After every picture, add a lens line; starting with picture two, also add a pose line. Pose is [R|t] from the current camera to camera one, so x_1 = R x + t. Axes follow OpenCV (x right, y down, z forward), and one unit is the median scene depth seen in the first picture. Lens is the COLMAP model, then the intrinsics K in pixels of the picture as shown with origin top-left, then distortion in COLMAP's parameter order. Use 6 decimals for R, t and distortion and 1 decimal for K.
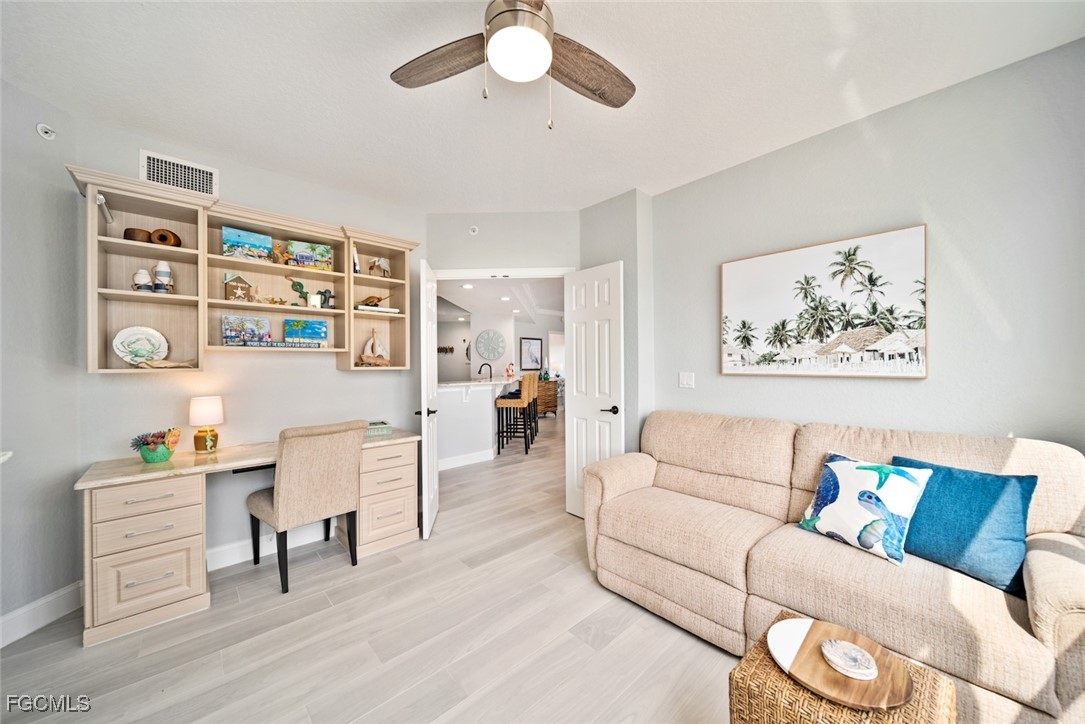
lens RADIAL K [[389.2, 0, 542.5], [0, 389.2, 362.0], [0, 0, 1]] dist [-0.000538, -0.000348]
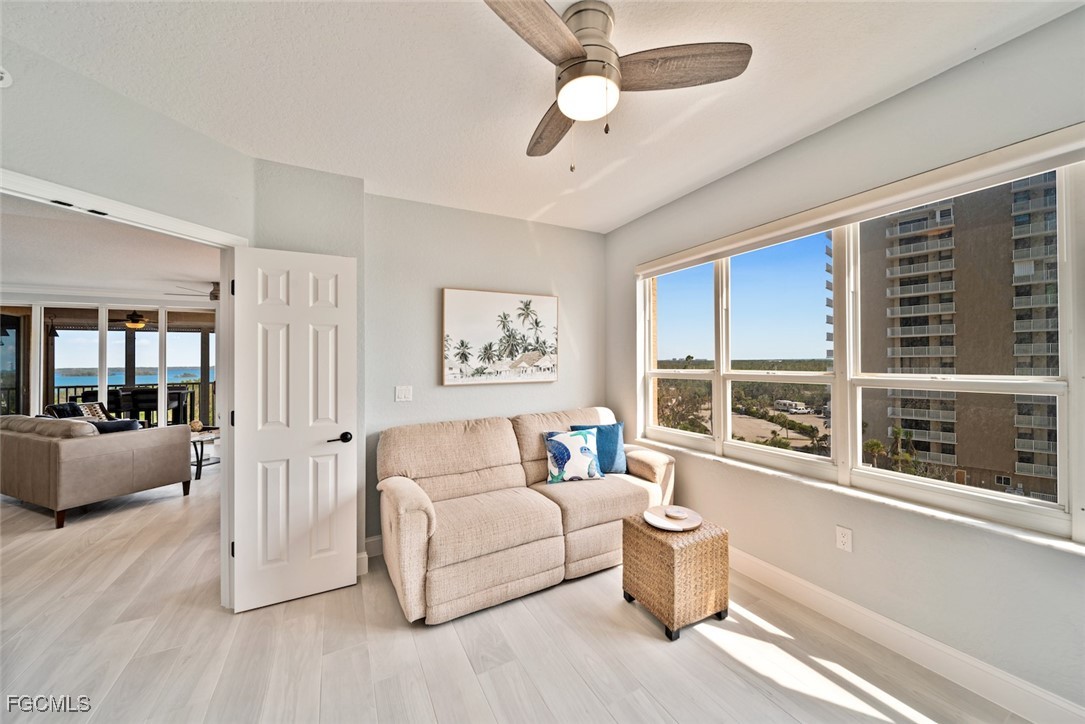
lens RADIAL K [[389.2, 0, 542.5], [0, 389.2, 362.0], [0, 0, 1]] dist [-0.000538, -0.000348]
pose [[0.244075, 0.000305, 0.969756, -0.684522], [0.008865, 0.999957, -0.002546, -0.038967], [-0.969716, 0.009218, 0.244062, 0.539644]]
